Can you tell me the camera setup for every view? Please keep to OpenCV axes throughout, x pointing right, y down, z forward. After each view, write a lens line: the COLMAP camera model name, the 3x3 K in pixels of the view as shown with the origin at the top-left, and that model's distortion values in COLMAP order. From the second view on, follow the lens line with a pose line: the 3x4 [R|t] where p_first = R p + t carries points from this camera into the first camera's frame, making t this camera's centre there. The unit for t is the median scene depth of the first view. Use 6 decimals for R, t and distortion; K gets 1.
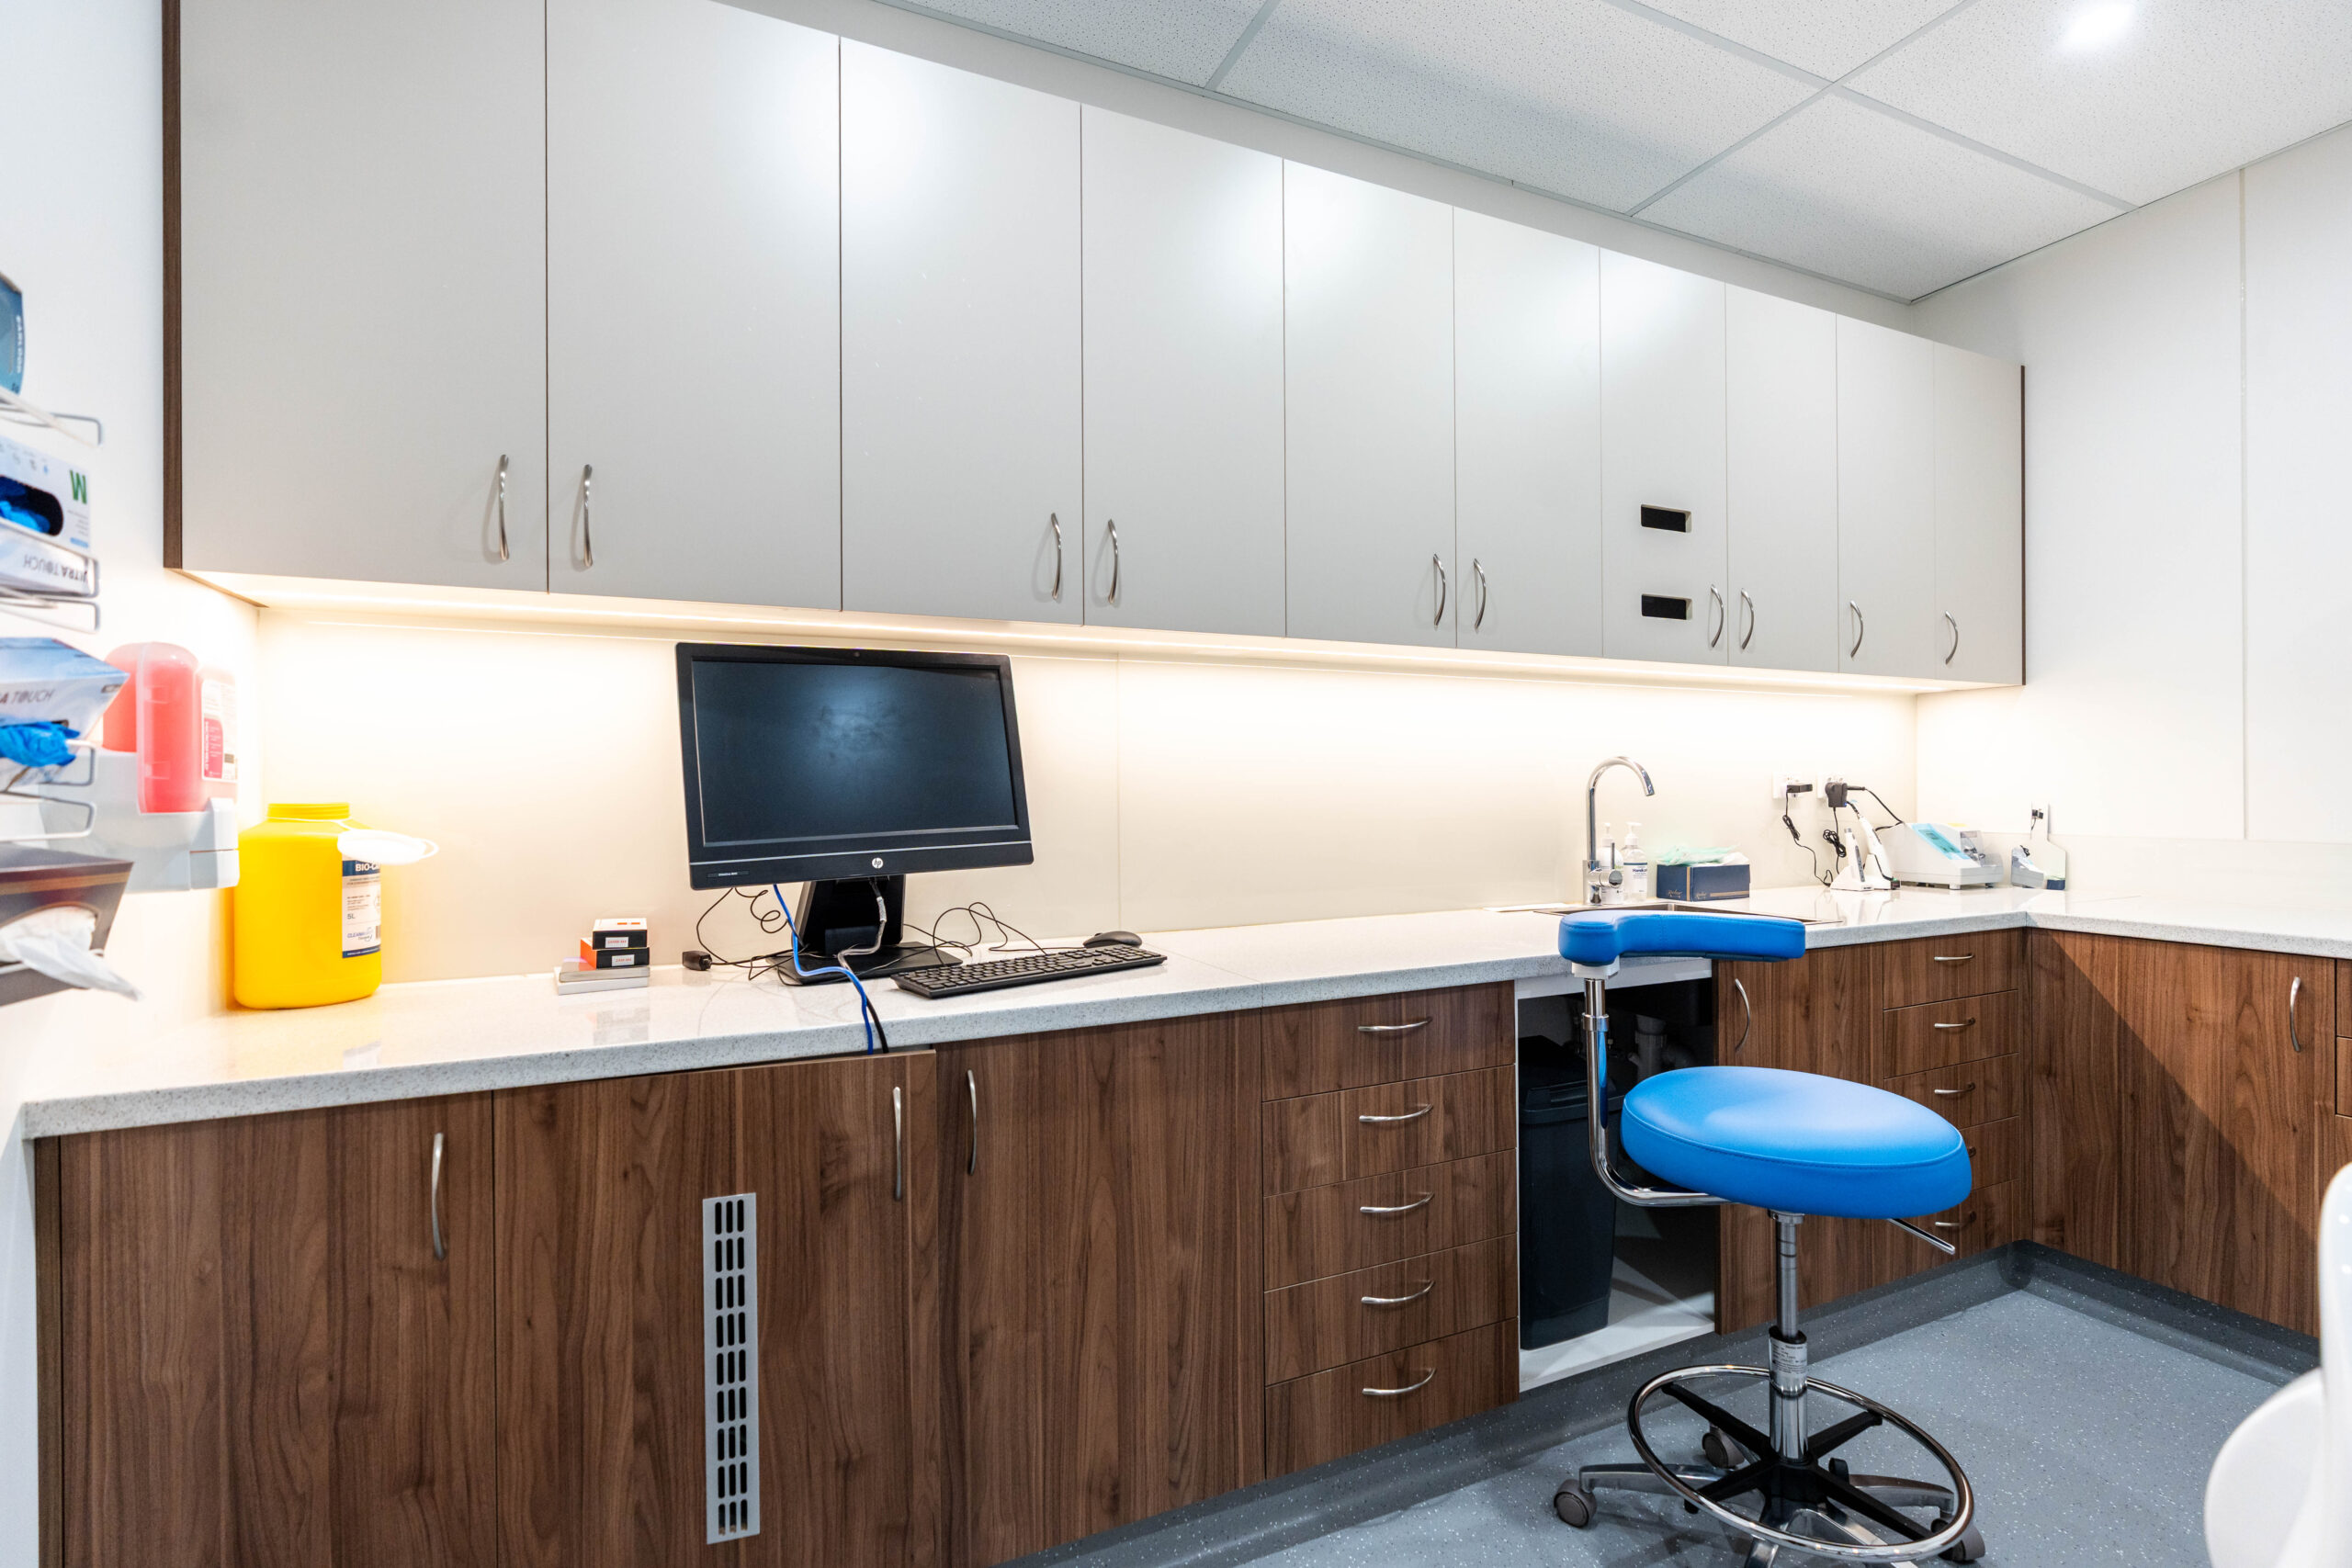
lens RADIAL K [[1071.0, 0, 1172.1], [0, 1071.0, 790.7], [0, 0, 1]] dist [-0.009485, 0.000778]
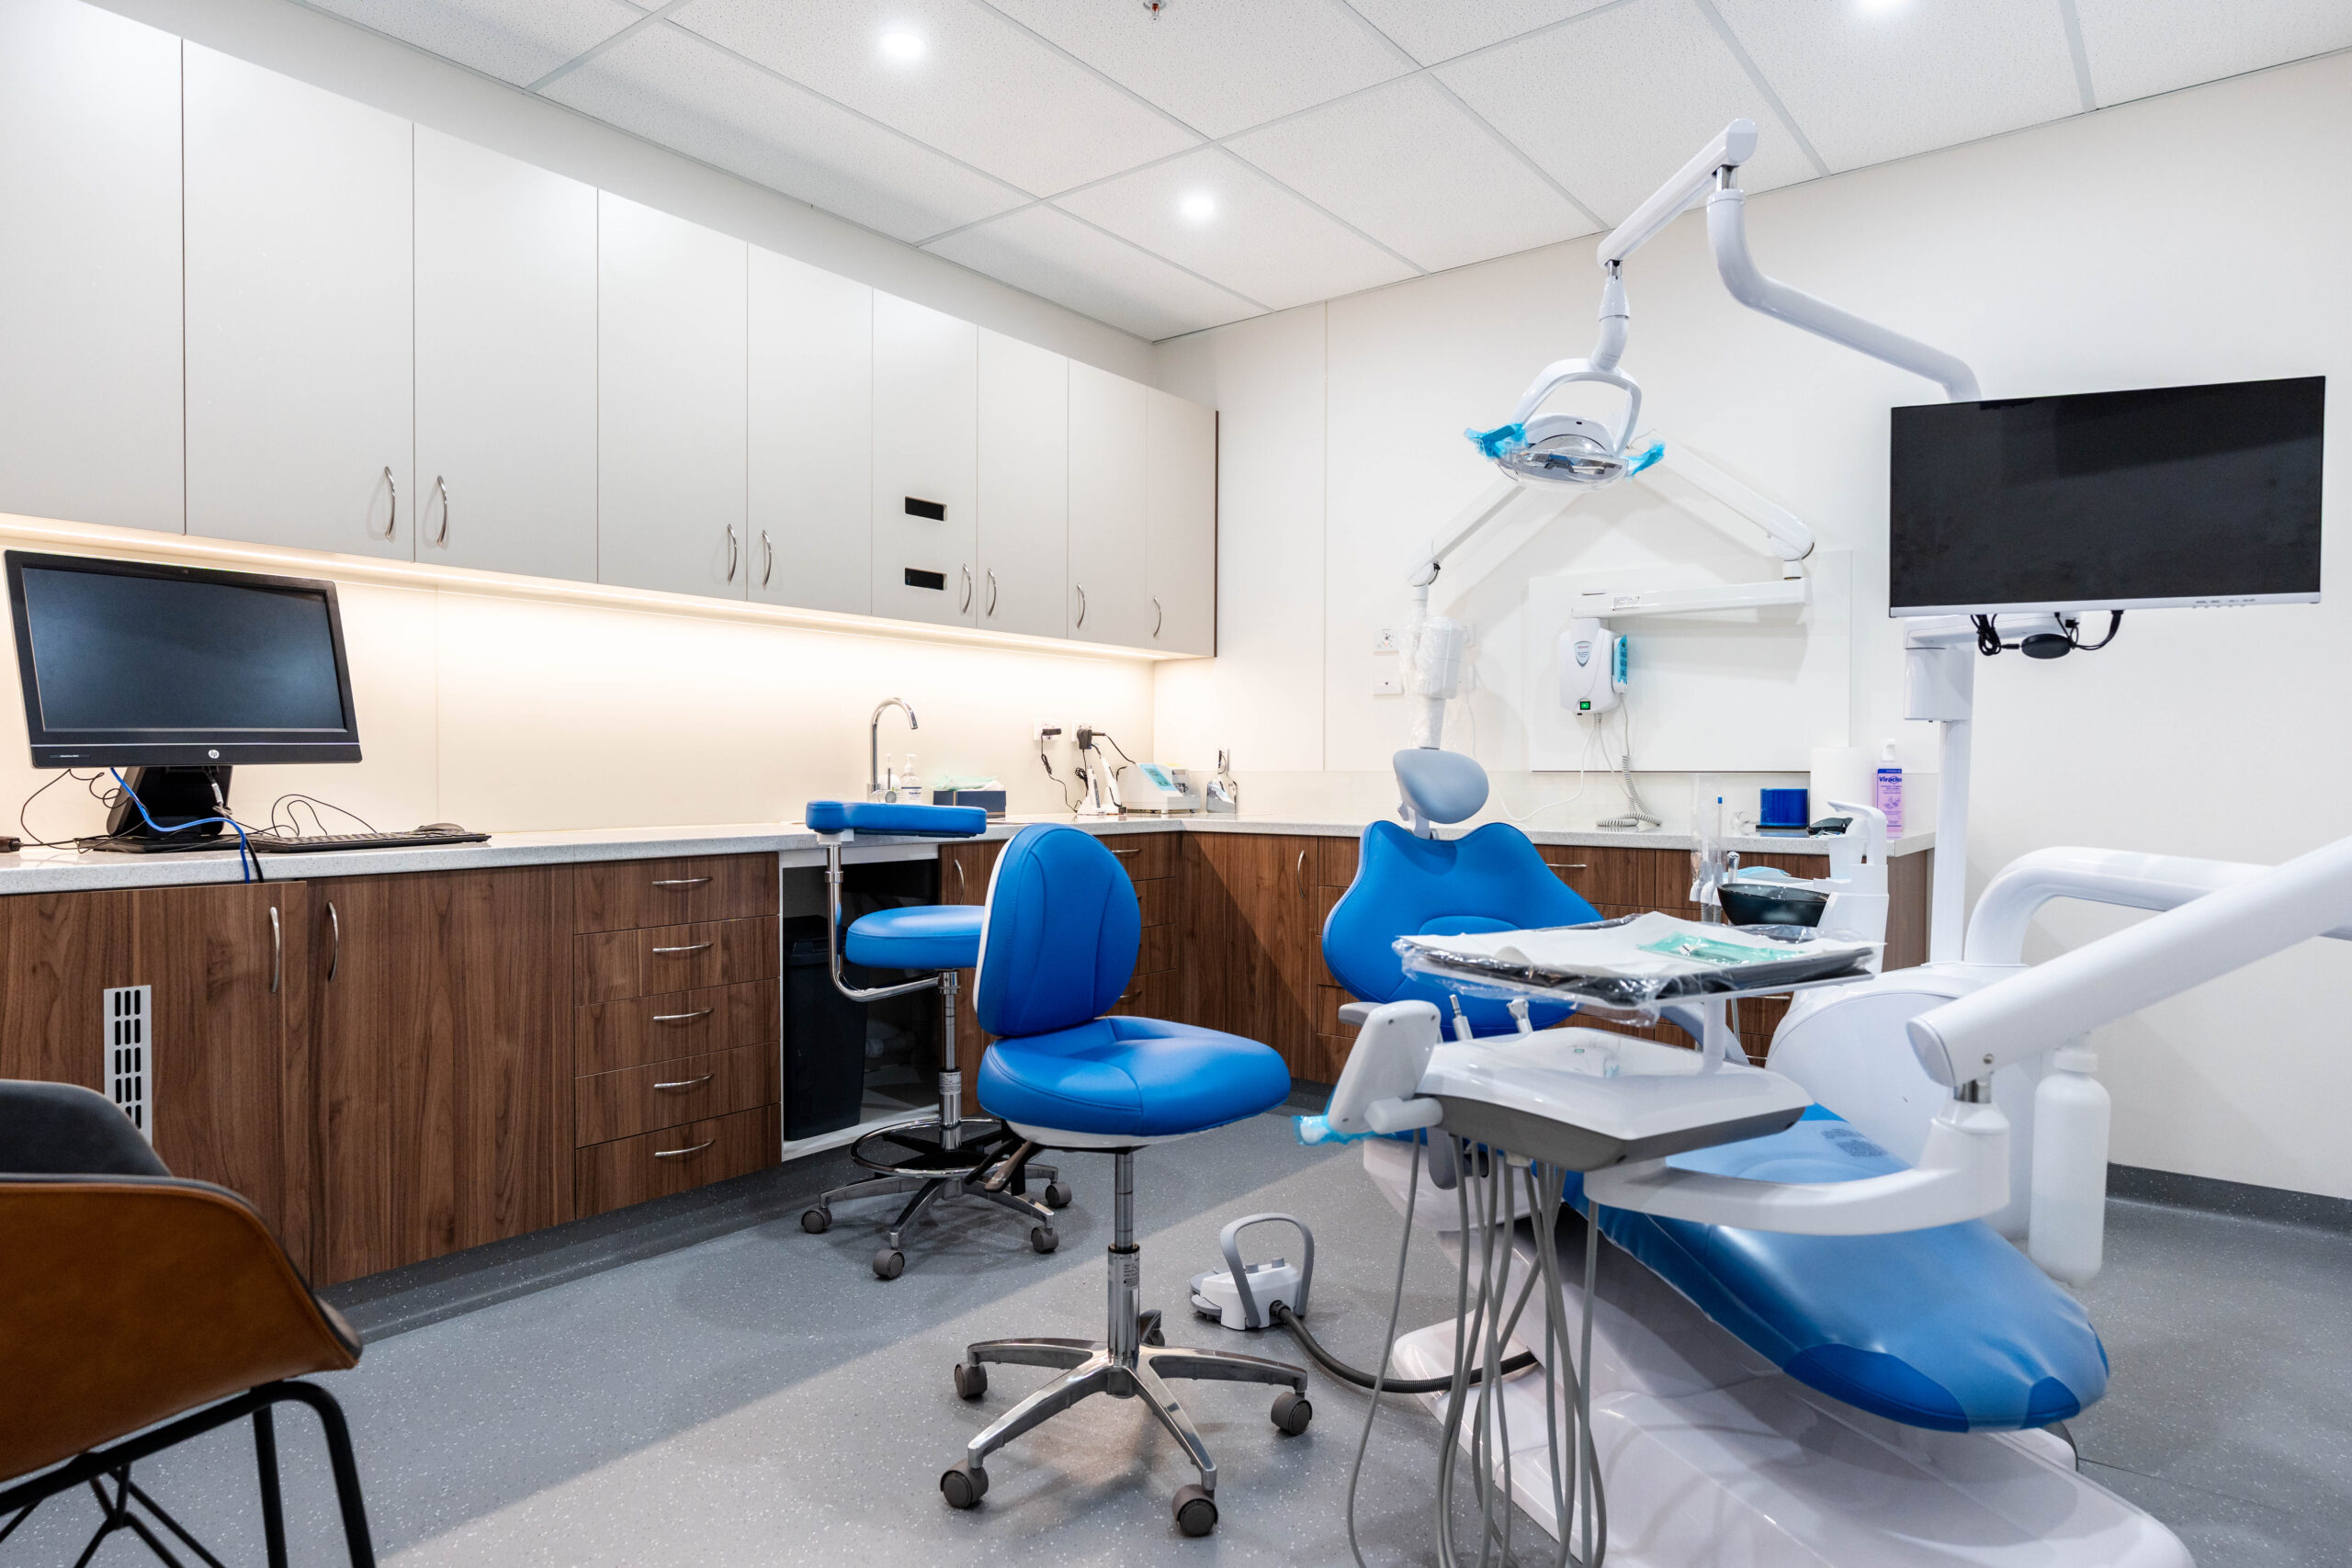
lens RADIAL K [[1378.4, 0, 1185.1], [0, 1378.4, 787.6], [0, 0, 1]] dist [-0.005063, 0.004289]
pose [[0.878534, 0.004301, 0.477660, -0.064050], [-0.009064, 0.999930, 0.007668, 0.084893], [-0.477593, -0.011066, 0.878512, -0.828604]]
